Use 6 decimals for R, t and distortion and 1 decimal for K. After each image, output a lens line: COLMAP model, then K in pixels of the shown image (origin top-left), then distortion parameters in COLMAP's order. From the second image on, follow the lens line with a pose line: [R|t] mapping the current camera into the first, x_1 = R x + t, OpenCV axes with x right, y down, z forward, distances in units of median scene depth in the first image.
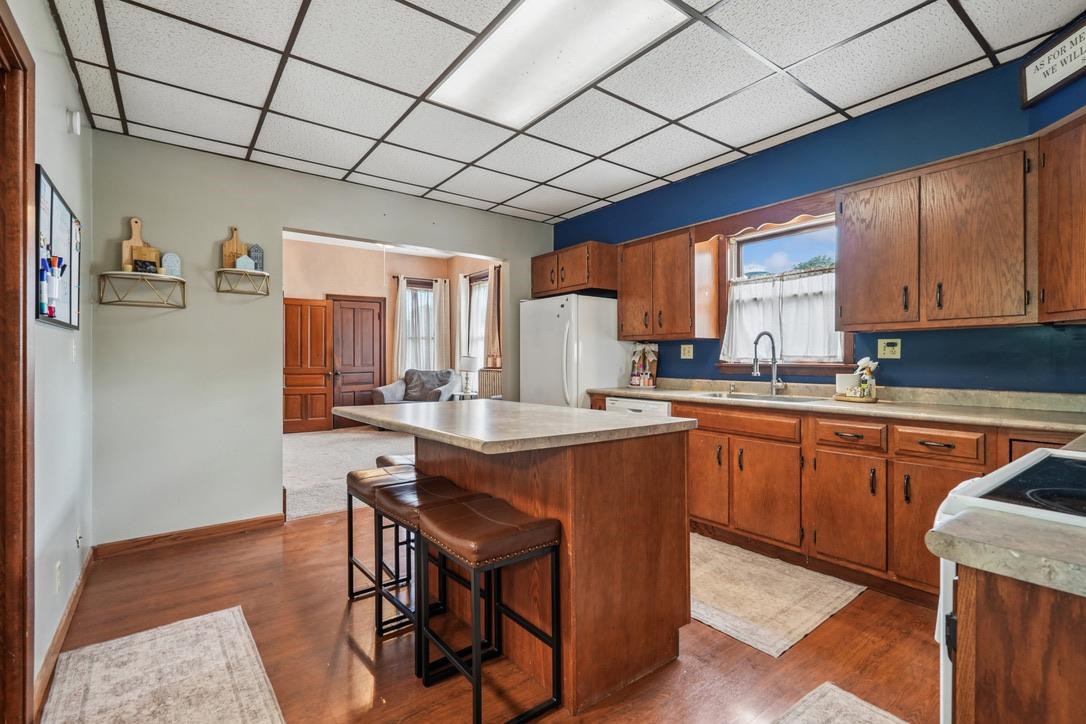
lens RADIAL K [[496.1, 0, 547.6], [0, 496.1, 359.6], [0, 0, 1]] dist [-0.005975, 0.000371]
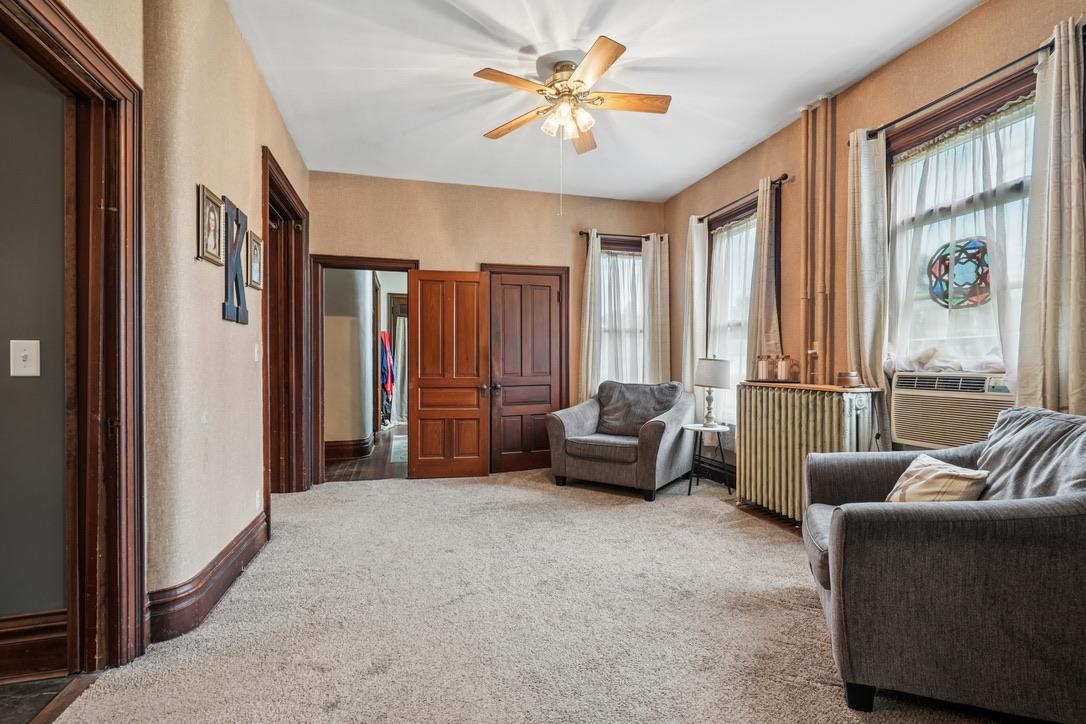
lens RADIAL K [[496.1, 0, 540.7], [0, 496.1, 370.2], [0, 0, 1]] dist [-0.005975, 0.000371]
pose [[0.925589, 0.002931, -0.378519, -0.127932], [-0.000431, 0.999978, 0.006689, 0.002118], [0.378530, -0.006028, 0.925569, 0.425670]]
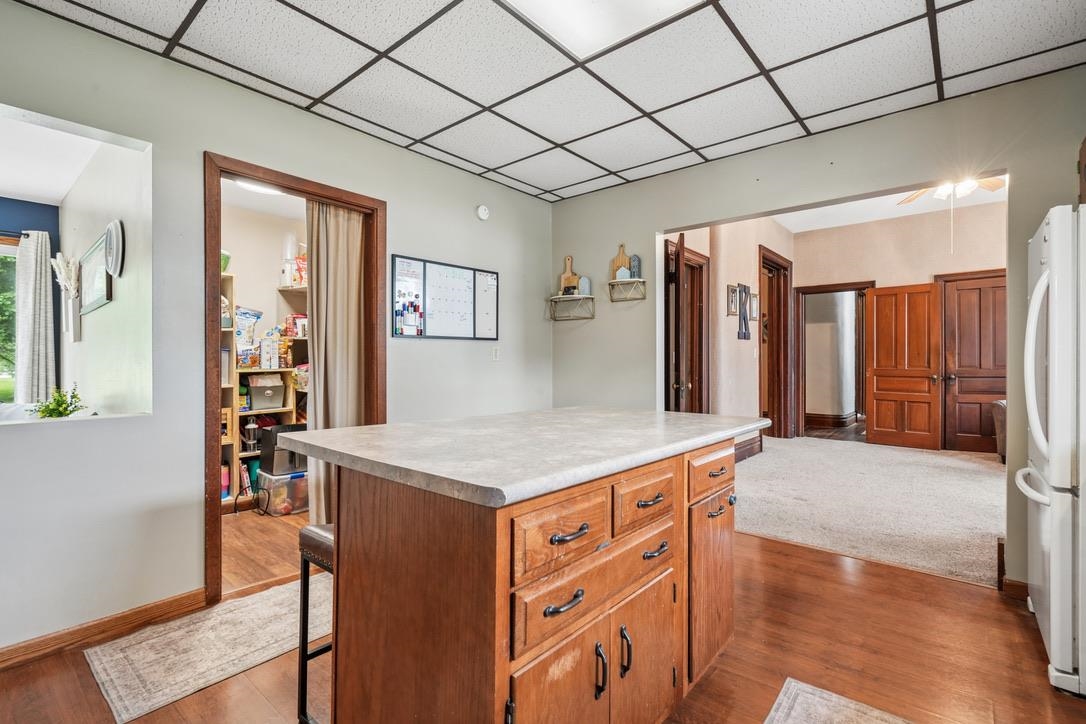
lens RADIAL K [[496.1, 0, 546.9], [0, 496.1, 359.0], [0, 0, 1]] dist [-0.005975, 0.000371]
pose [[0.210989, 0.000989, -0.977488, 0.184439], [-0.000973, 0.999999, 0.000802, -0.000365], [0.977488, 0.000782, 0.210990, 0.234286]]
